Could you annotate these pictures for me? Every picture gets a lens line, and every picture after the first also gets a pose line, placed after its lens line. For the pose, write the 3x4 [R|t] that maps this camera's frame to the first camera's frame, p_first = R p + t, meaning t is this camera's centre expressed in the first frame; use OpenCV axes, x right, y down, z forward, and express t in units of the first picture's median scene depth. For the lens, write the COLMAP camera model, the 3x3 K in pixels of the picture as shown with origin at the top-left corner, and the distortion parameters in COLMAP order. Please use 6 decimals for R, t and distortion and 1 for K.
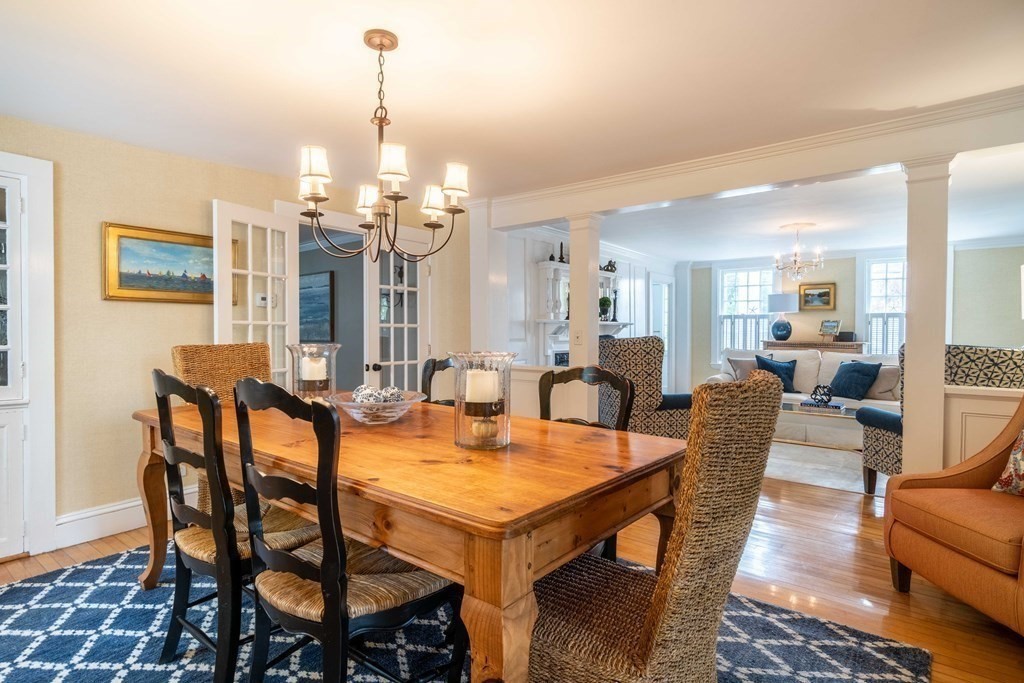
lens RADIAL K [[527.3, 0, 510.4], [0, 527.3, 341.6], [0, 0, 1]] dist [-0.003056, -0.000296]
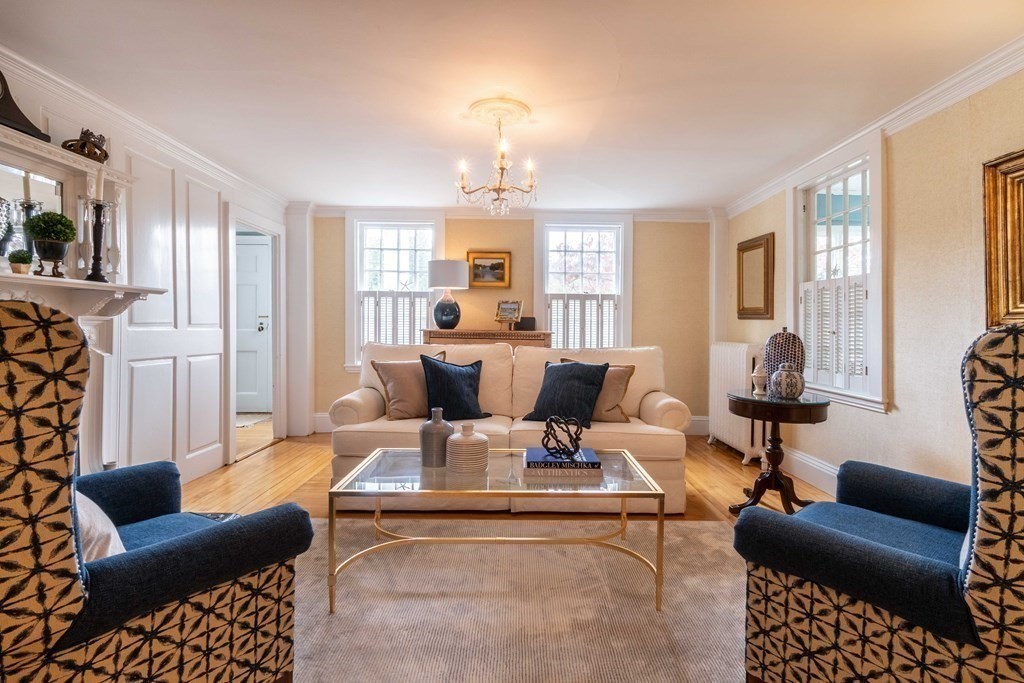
lens RADIAL K [[475.6, 0, 521.8], [0, 475.6, 327.3], [0, 0, 1]] dist [-0.001752, -0.000083]
pose [[0.761605, 0.001153, 0.648041, 0.192635], [0.007299, 0.999920, -0.010357, 0.002228], [-0.648001, 0.012619, 0.761535, 0.475681]]
